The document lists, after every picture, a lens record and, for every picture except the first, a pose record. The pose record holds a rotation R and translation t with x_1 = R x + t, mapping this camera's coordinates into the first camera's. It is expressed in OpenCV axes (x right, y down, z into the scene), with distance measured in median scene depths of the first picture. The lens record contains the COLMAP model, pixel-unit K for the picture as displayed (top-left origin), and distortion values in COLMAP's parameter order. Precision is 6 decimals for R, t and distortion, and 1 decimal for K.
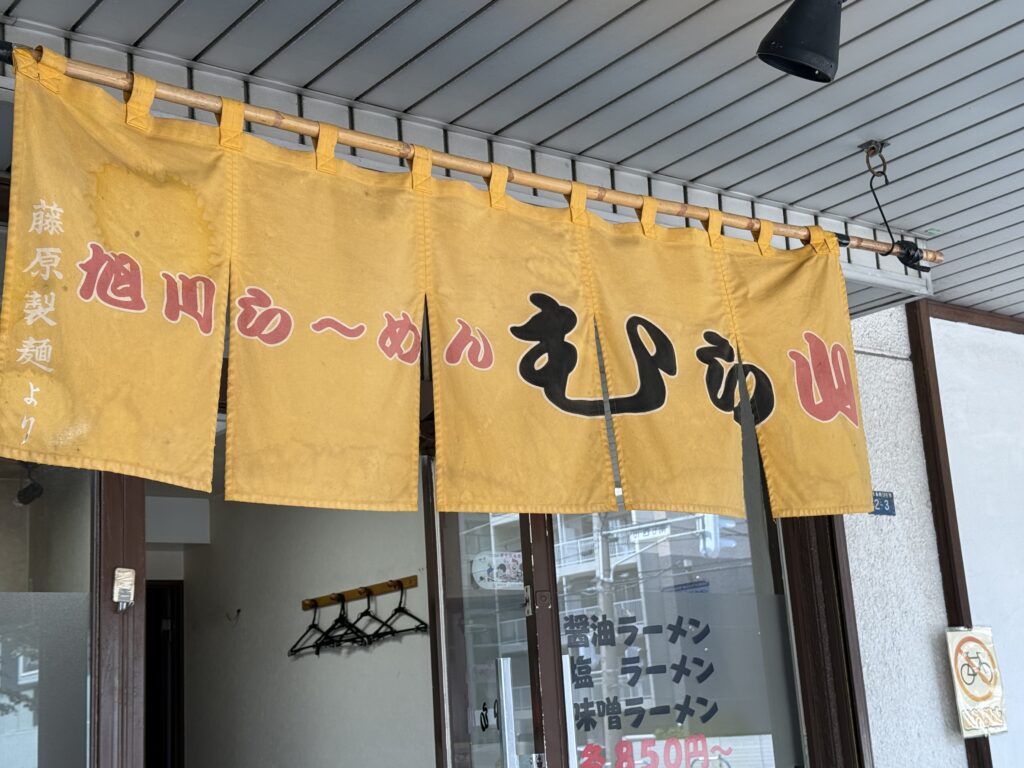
lens RADIAL K [[1485.1, 0, 512.0], [0, 1485.1, 384.0], [0, 0, 1]] dist [0.039884, 0.023593]
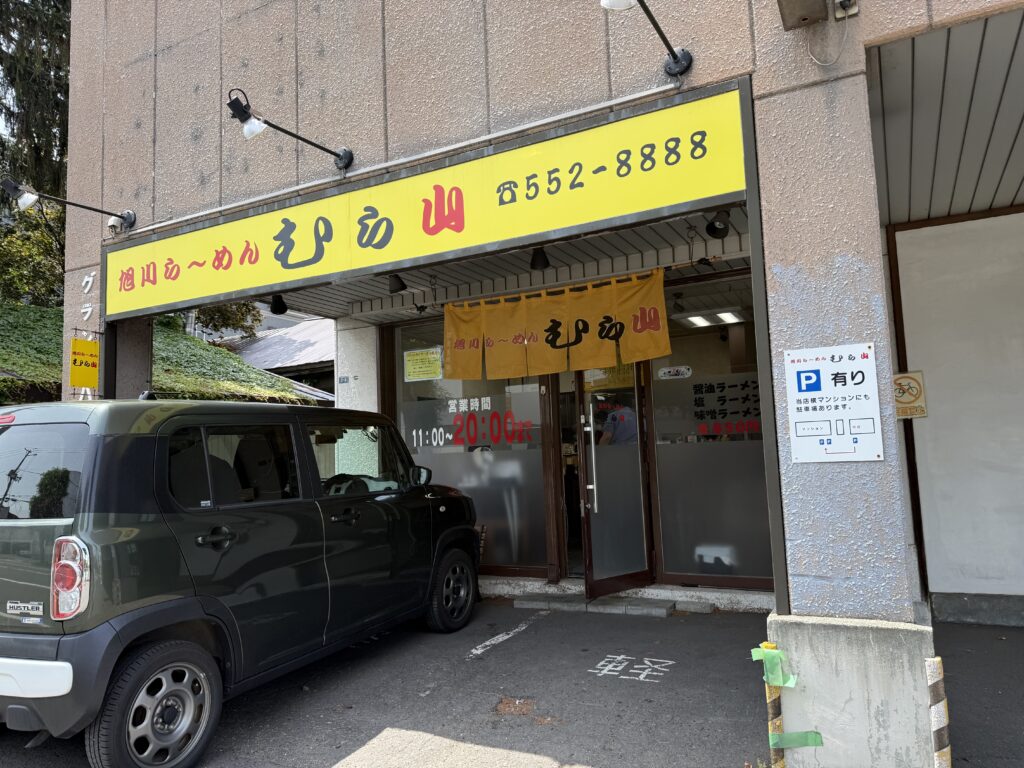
lens RADIAL K [[724.6, 0, 512.0], [0, 724.6, 384.0], [0, 0, 1]] dist [-0.000498, -0.000211]
pose [[0.420077, -0.050047, -0.906107, 1.258059], [0.224763, 0.973106, 0.050454, -0.010338], [0.879214, -0.224854, 0.420028, 0.012501]]
